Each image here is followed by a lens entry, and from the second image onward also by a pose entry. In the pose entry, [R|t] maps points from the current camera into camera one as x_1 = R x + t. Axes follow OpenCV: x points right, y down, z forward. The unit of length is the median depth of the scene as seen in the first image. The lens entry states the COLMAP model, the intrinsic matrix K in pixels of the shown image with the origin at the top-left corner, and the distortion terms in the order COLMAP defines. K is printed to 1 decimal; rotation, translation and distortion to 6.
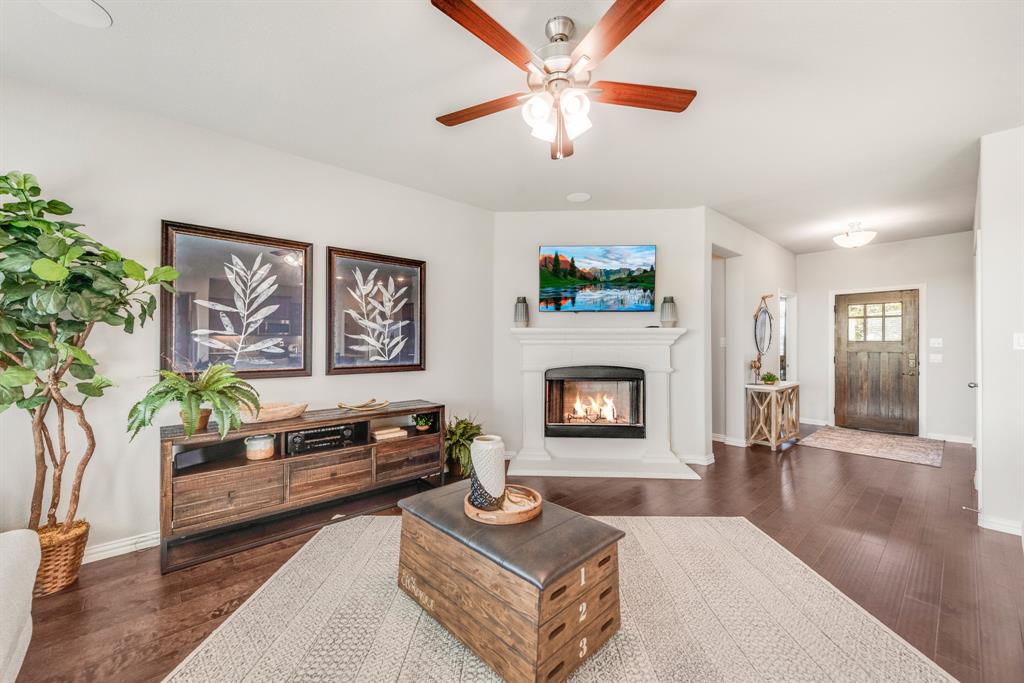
lens RADIAL K [[400.3, 0, 512.1], [0, 400.3, 345.4], [0, 0, 1]] dist [0.014157, -0.002099]
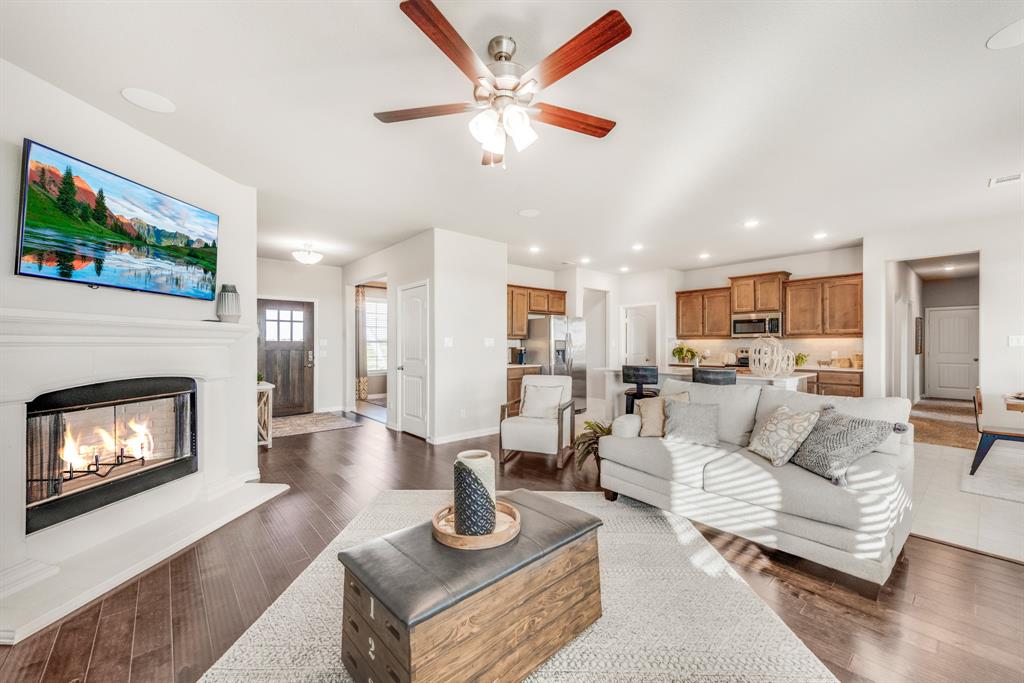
lens RADIAL K [[400.3, 0, 516.4], [0, 400.3, 346.8], [0, 0, 1]] dist [0.014157, -0.002099]
pose [[0.014750, -0.007495, 0.999863, -0.458315], [0.004789, 0.999961, 0.007425, 0.000942], [-0.999880, 0.004679, 0.014785, 0.456916]]
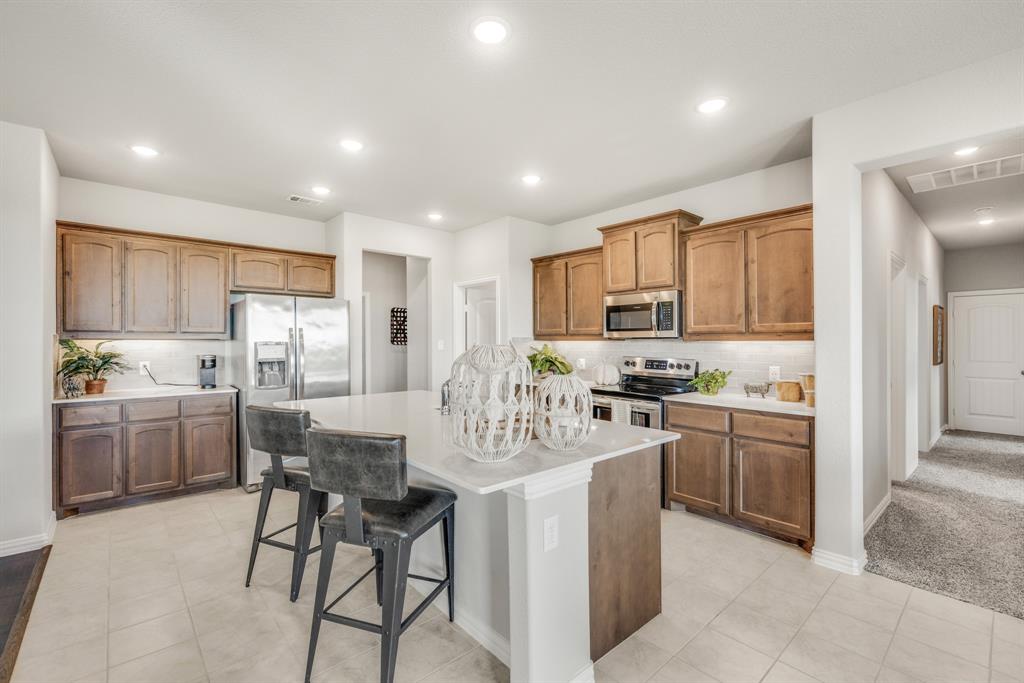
lens RADIAL K [[444.7, 0, 516.4], [0, 444.7, 339.7], [0, 0, 1]] dist [0.001453, 0.001058]
pose [[-0.003855, 0.001202, 0.999992, 0.304477], [0.002326, 0.999997, -0.001193, -0.018804], [-0.999990, 0.002321, -0.003858, -0.295303]]
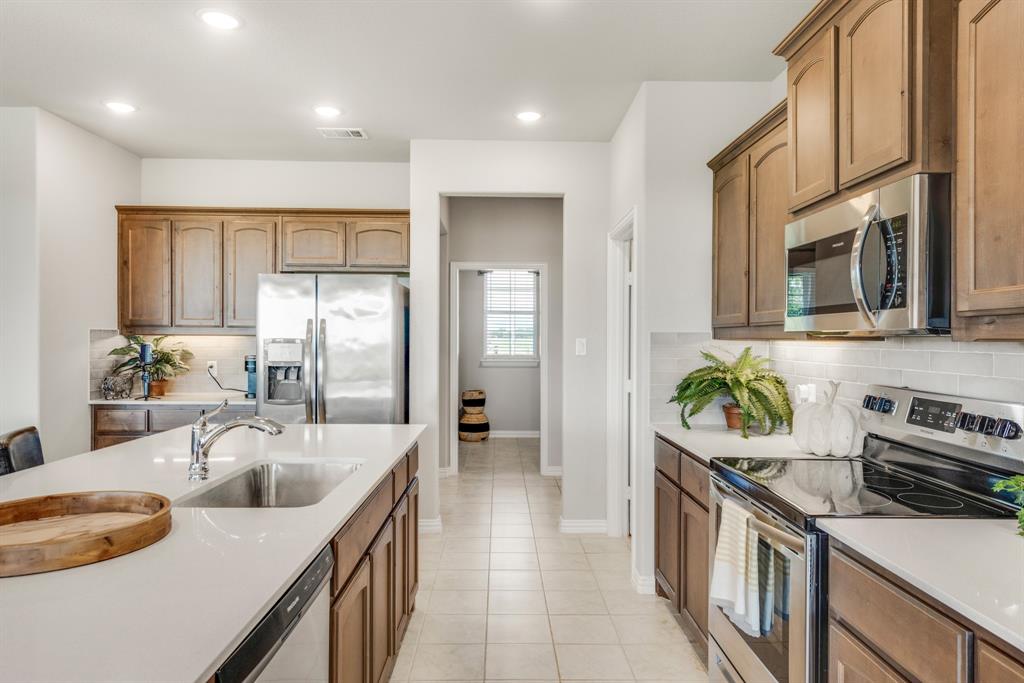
lens RADIAL K [[643.7, 0, 512.9], [0, 643.7, 341.8], [0, 0, 1]] dist [0.025072, -0.006776]
pose [[0.651529, -0.002697, 0.758619, 0.778313], [-0.003052, 0.999976, 0.006176, -0.018928], [-0.758617, -0.006340, 0.651506, -0.734766]]
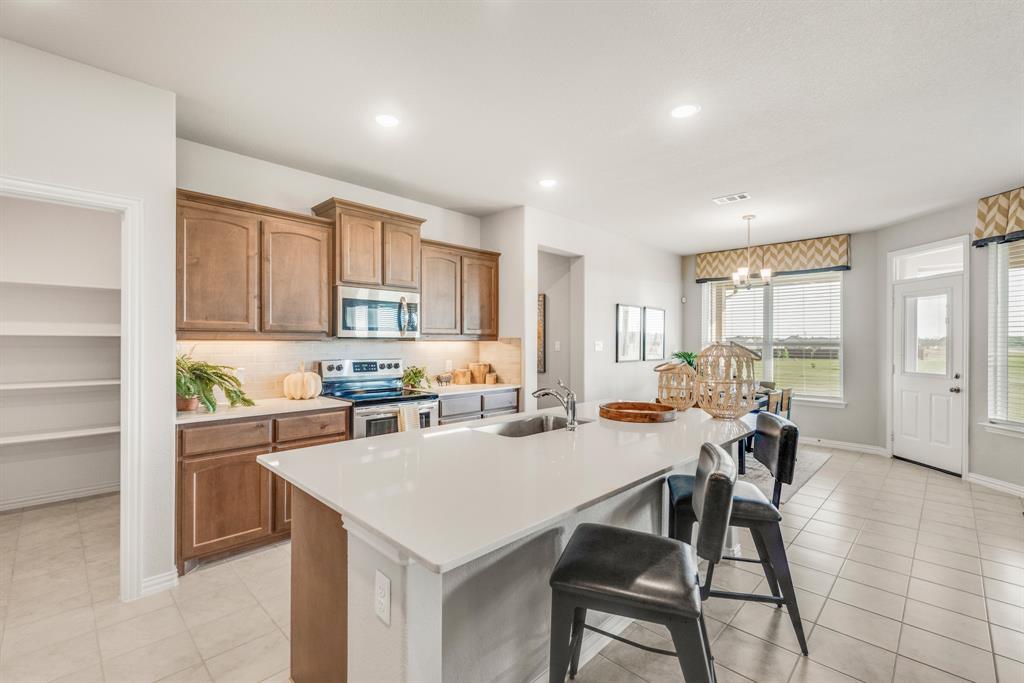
lens RADIAL K [[444.7, 0, 522.1], [0, 444.7, 339.2], [0, 0, 1]] dist [0.001453, 0.001058]
pose [[-0.998250, -0.005527, -0.058870, 1.111258], [-0.005501, 0.999985, -0.000595, -0.022161], [0.058872, -0.000270, -0.998265, 0.410427]]
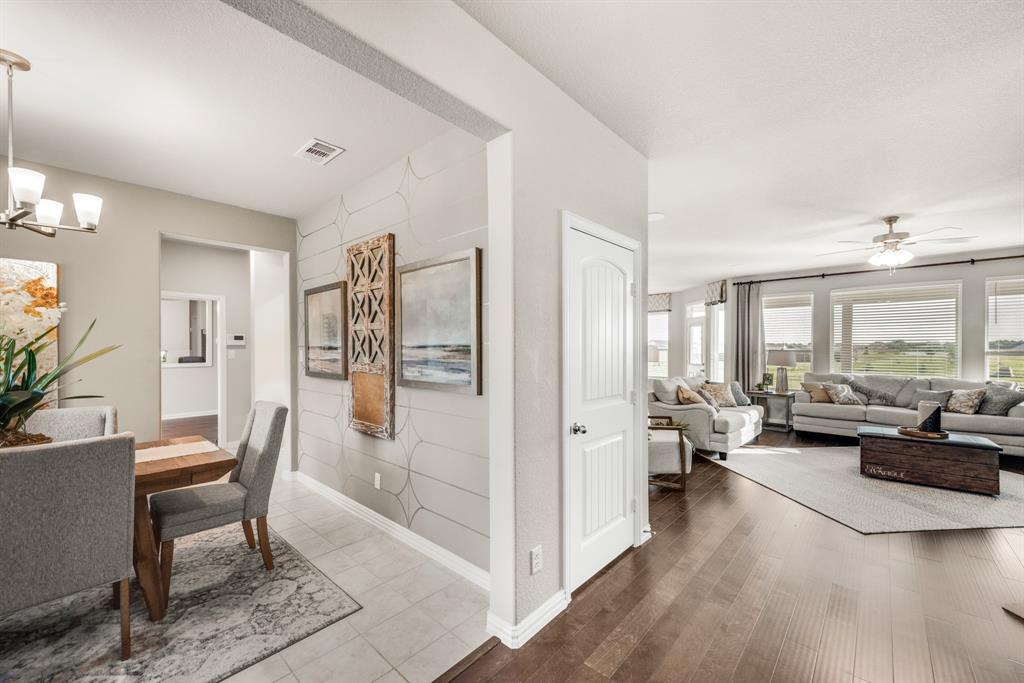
lens RADIAL K [[400.3, 0, 519.6], [0, 400.3, 347.8], [0, 0, 1]] dist [0.014157, -0.002099]
pose [[-0.993598, -0.002511, -0.112949, 1.194436], [-0.002526, 0.999997, -0.000013, -0.024146], [0.112948, 0.000272, -0.993601, 1.473507]]
